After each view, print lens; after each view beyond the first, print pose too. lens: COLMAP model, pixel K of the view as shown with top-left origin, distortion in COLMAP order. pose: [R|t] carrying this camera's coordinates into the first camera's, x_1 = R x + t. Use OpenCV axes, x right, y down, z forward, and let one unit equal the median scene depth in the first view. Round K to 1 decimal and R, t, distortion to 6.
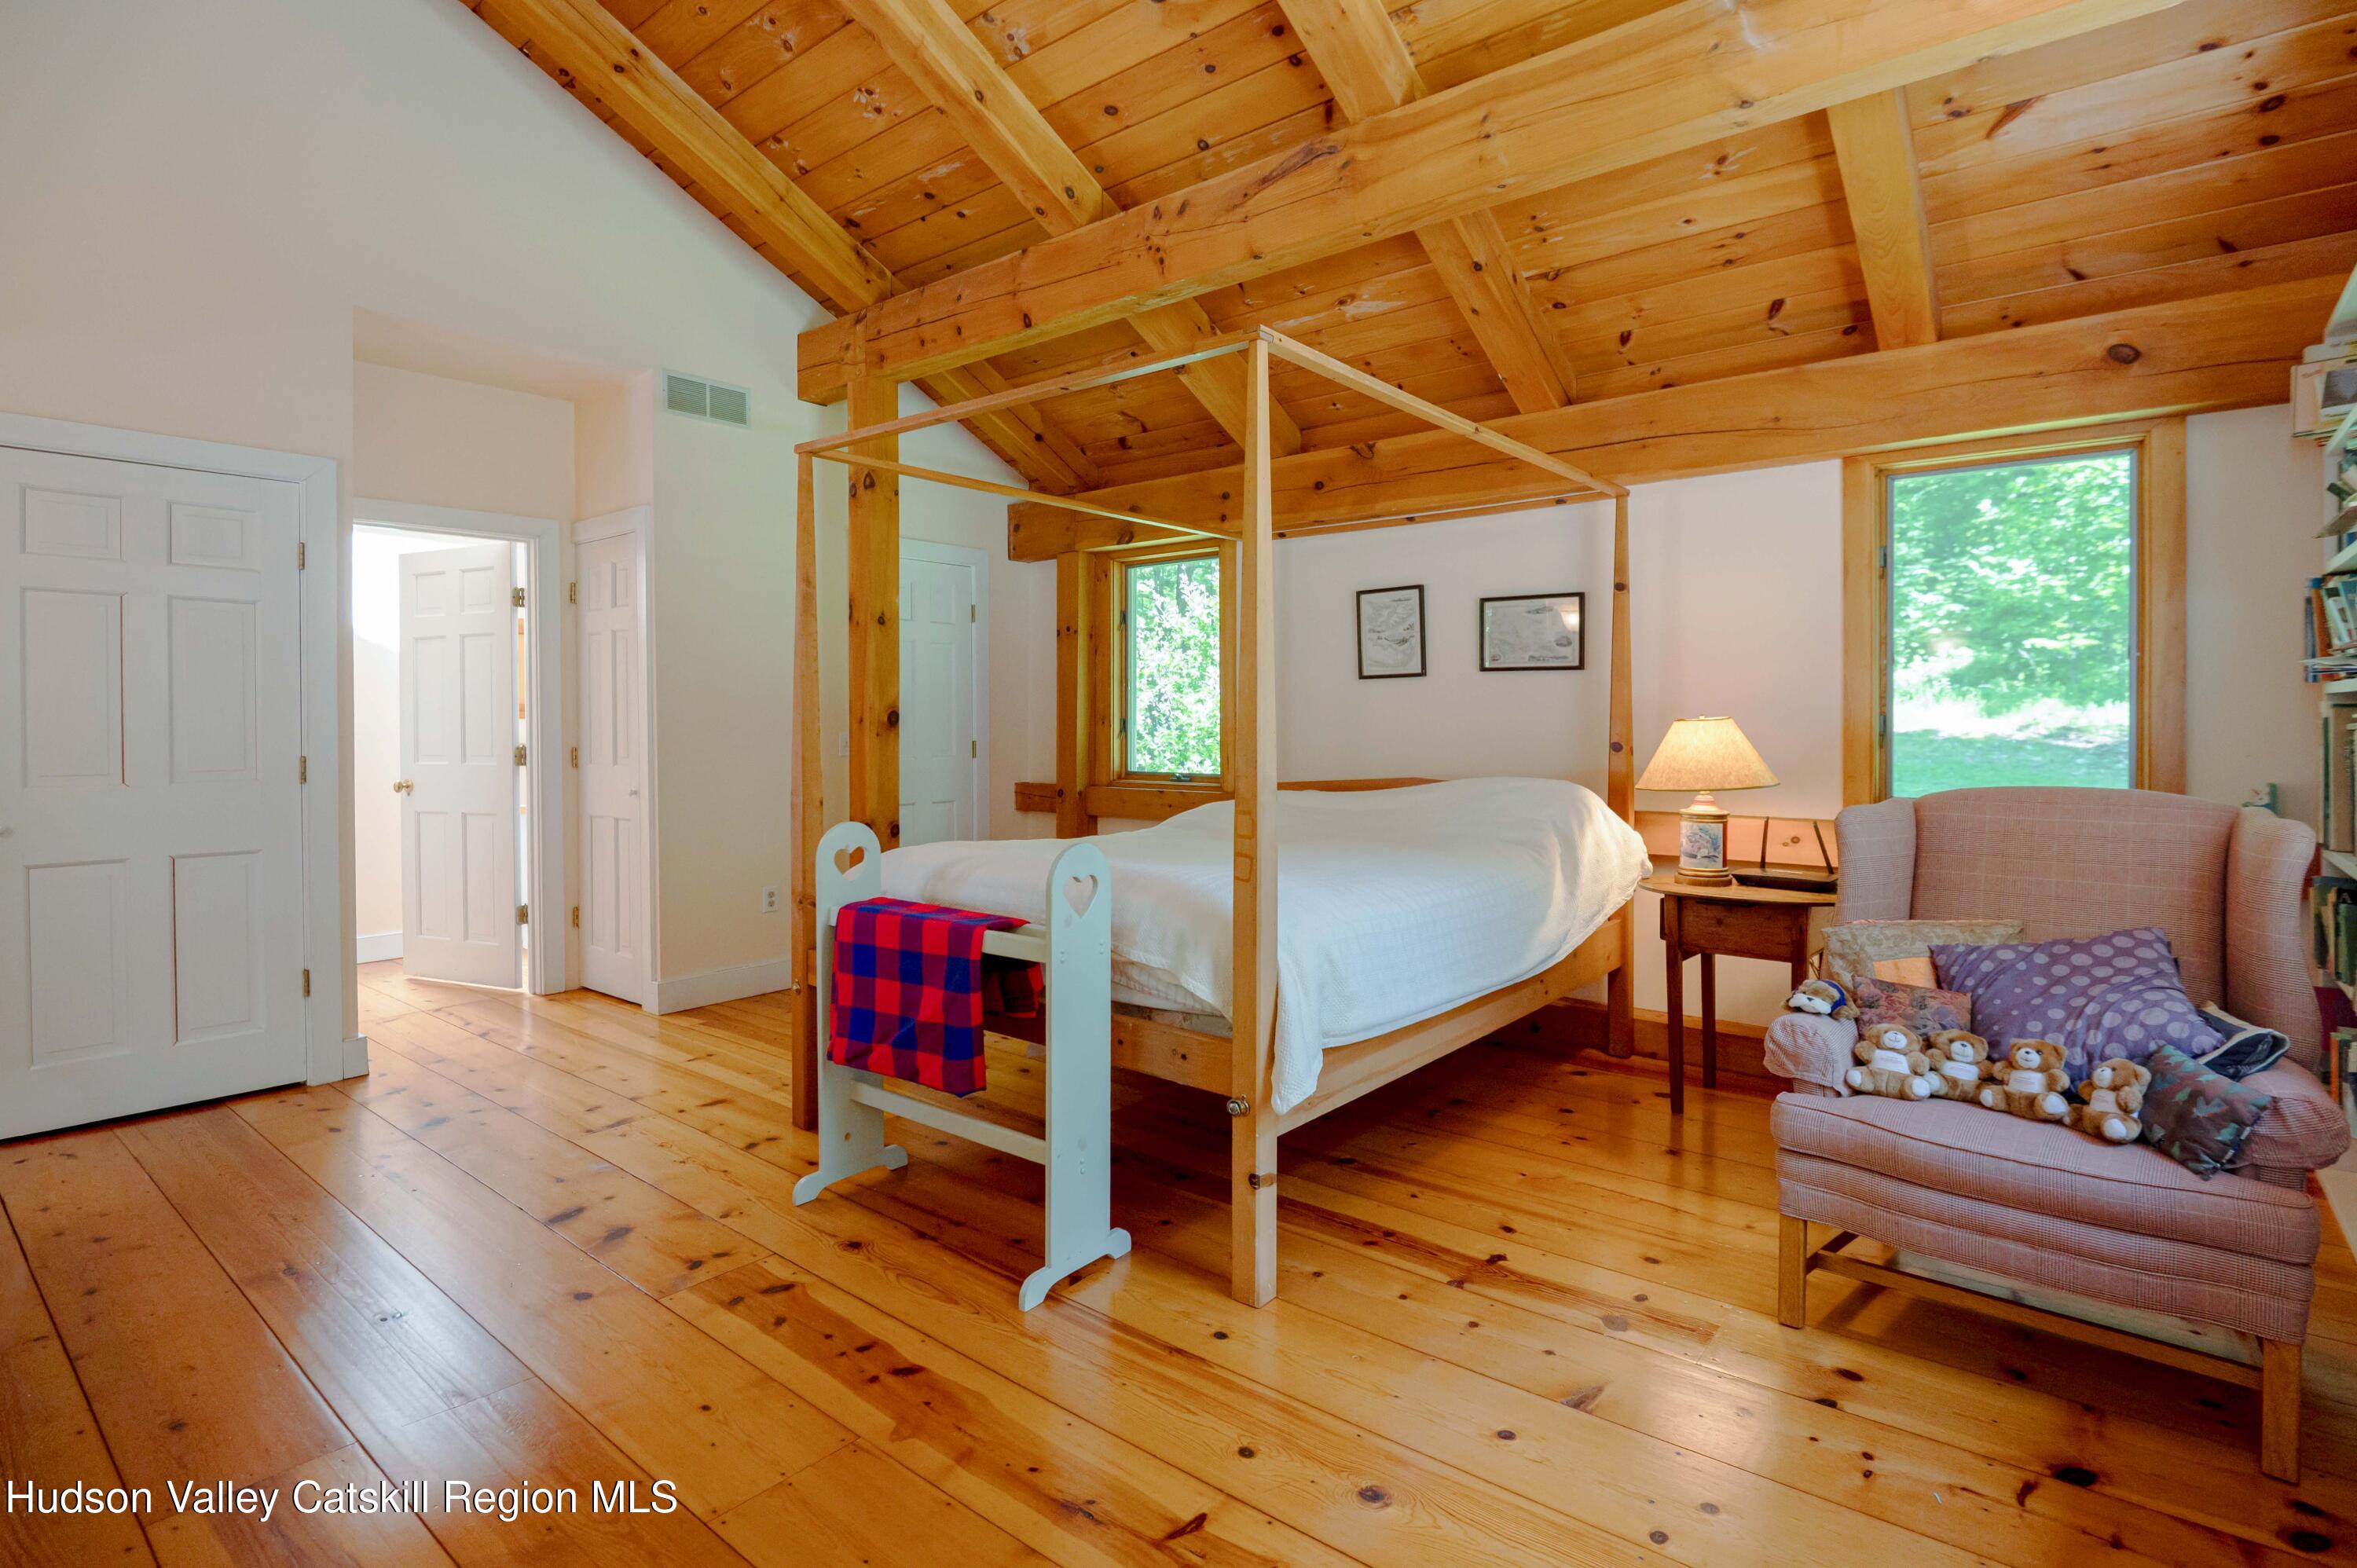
lens RADIAL K [[1114.9, 0, 1253.0], [0, 1114.9, 726.4], [0, 0, 1]] dist [-0.000709, -0.005389]
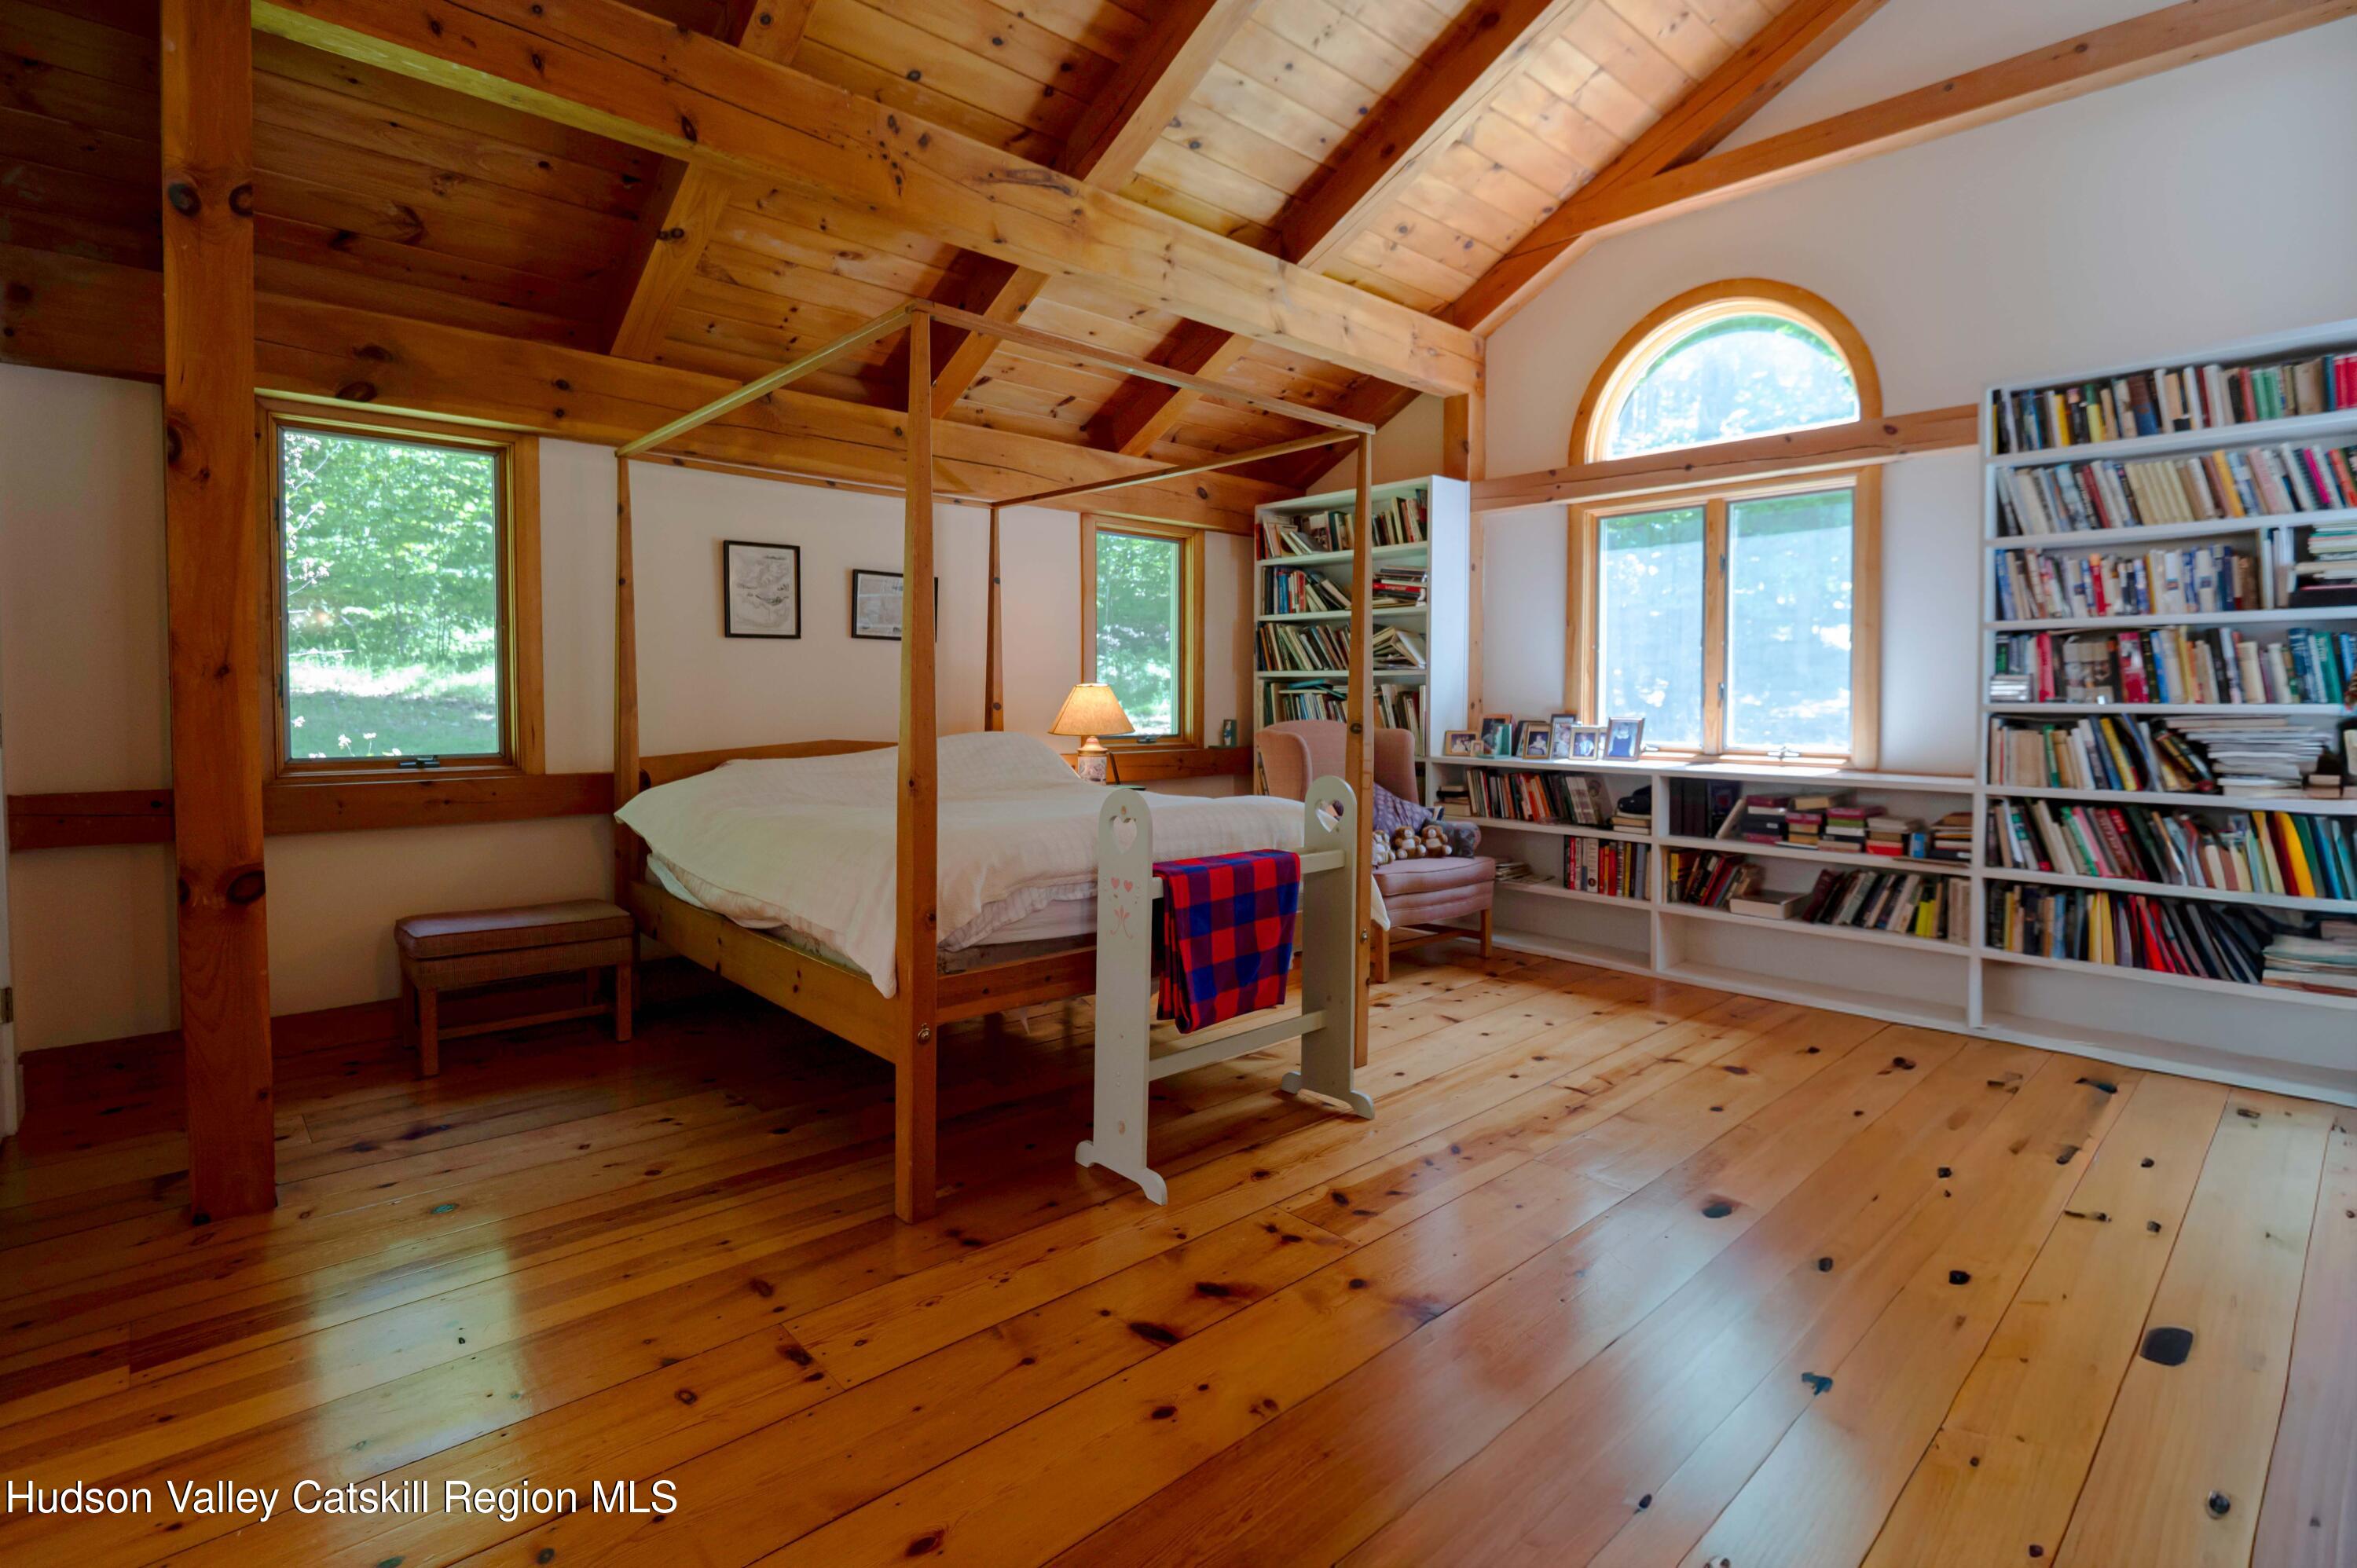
lens RADIAL K [[1114.9, 0, 1197.3], [0, 1114.9, 723.7], [0, 0, 1]] dist [-0.000709, -0.005389]
pose [[0.169225, -0.023420, 0.985299, -1.062497], [-0.001563, 0.999710, 0.024031, 0.008392], [-0.985576, -0.005607, 0.169140, 0.667840]]
